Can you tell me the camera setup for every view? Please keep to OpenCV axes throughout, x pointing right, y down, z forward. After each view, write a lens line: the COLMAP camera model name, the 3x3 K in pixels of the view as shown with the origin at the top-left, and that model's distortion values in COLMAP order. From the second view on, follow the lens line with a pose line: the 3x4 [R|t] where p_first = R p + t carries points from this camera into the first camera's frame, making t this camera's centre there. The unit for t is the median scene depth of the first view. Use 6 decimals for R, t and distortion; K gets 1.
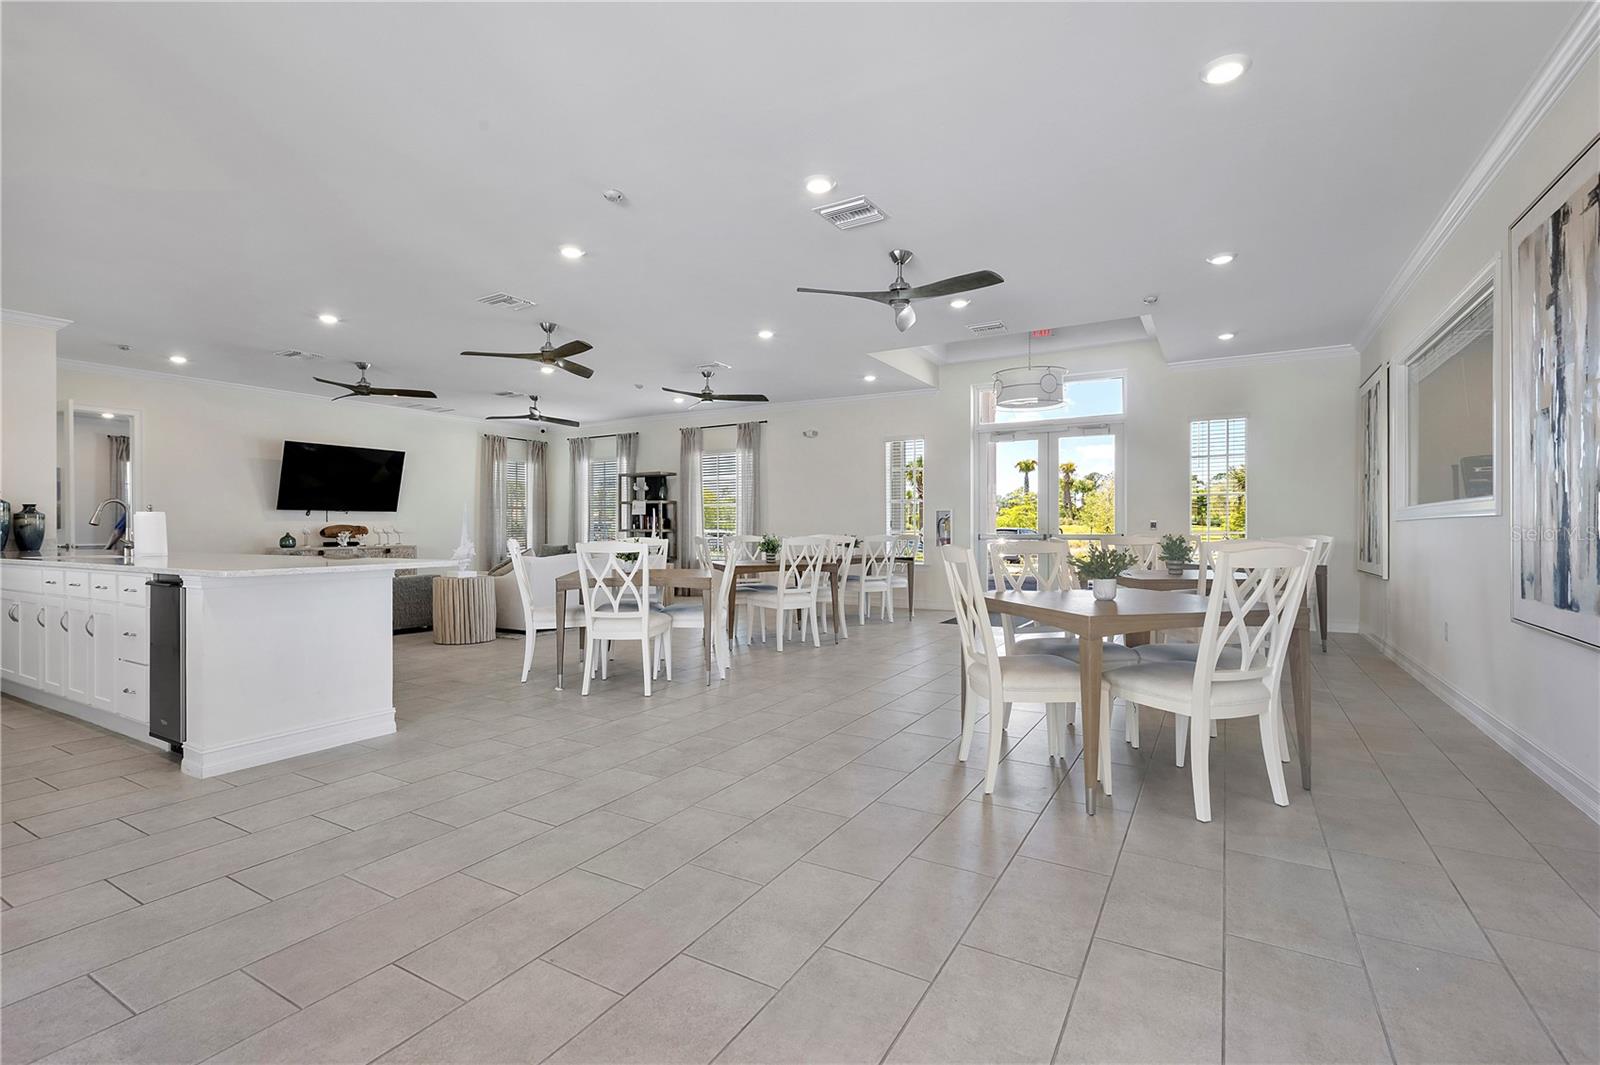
lens RADIAL K [[727.6, 0, 795.6], [0, 727.6, 531.2], [0, 0, 1]] dist [-0.001387, -0.000010]
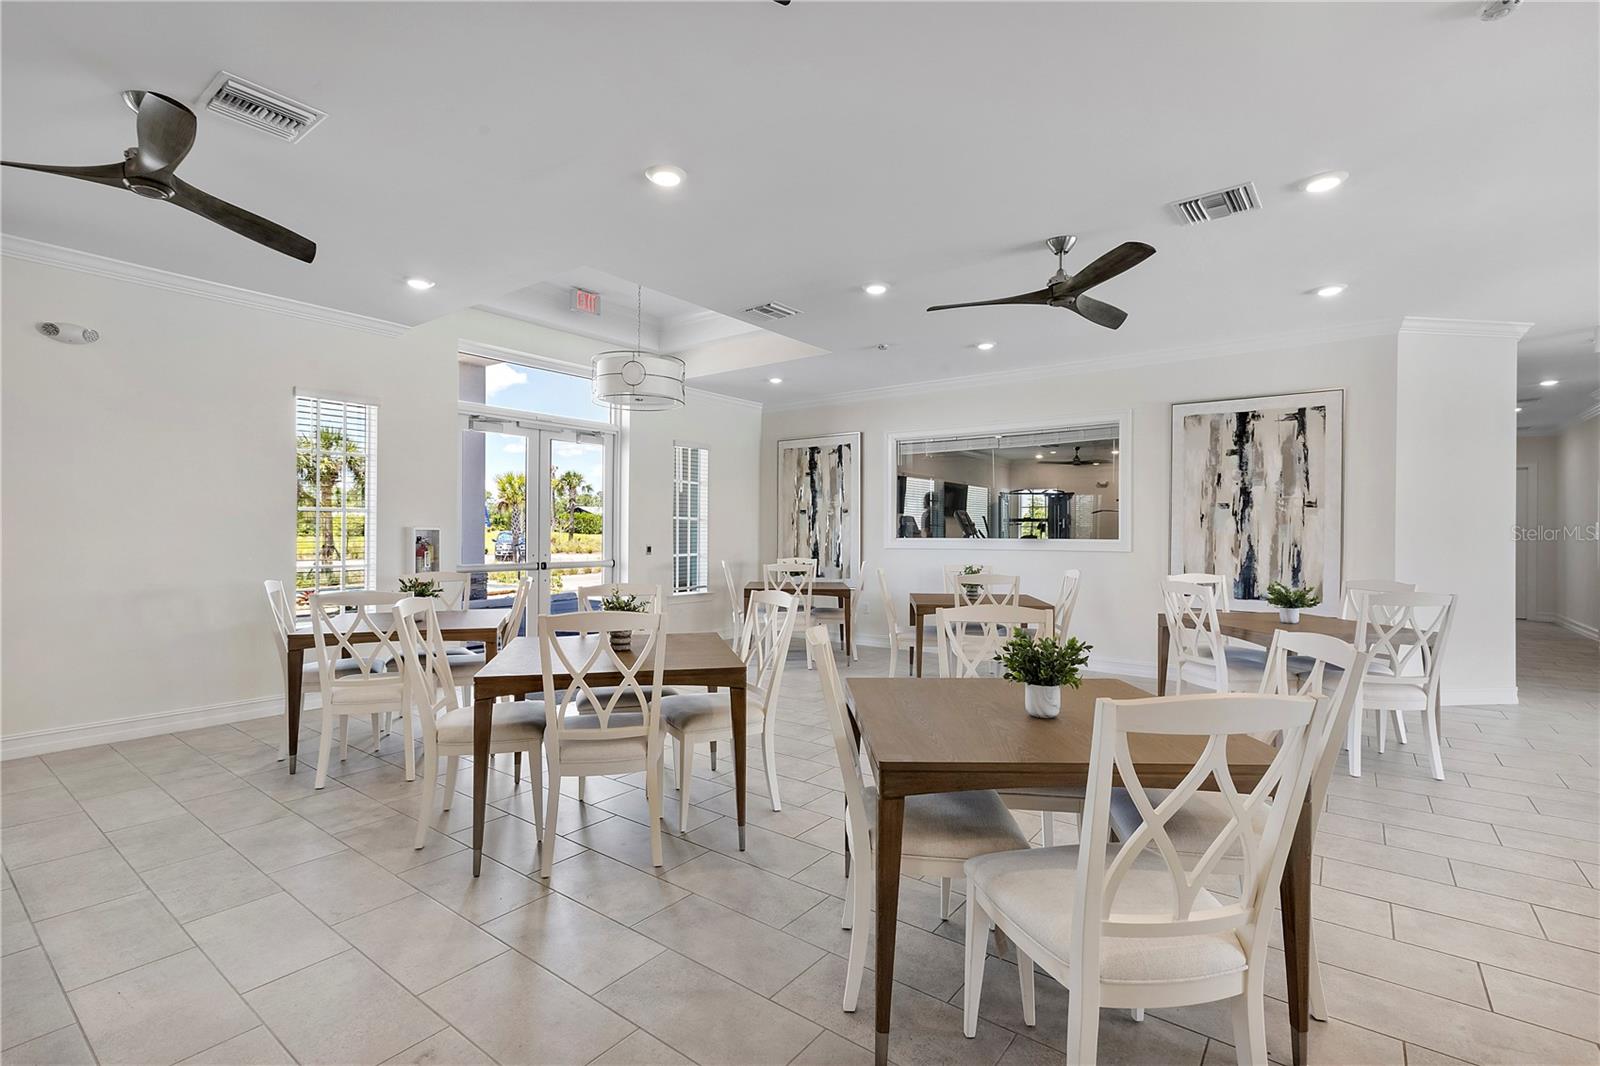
lens RADIAL K [[727.6, 0, 796.7], [0, 727.6, 533.4], [0, 0, 1]] dist [-0.001387, -0.000010]
pose [[0.126305, 0.005499, 0.991976, -0.853074], [-0.001293, 0.999985, -0.005378, -0.054294], [-0.991991, -0.000603, 0.126310, 1.431684]]
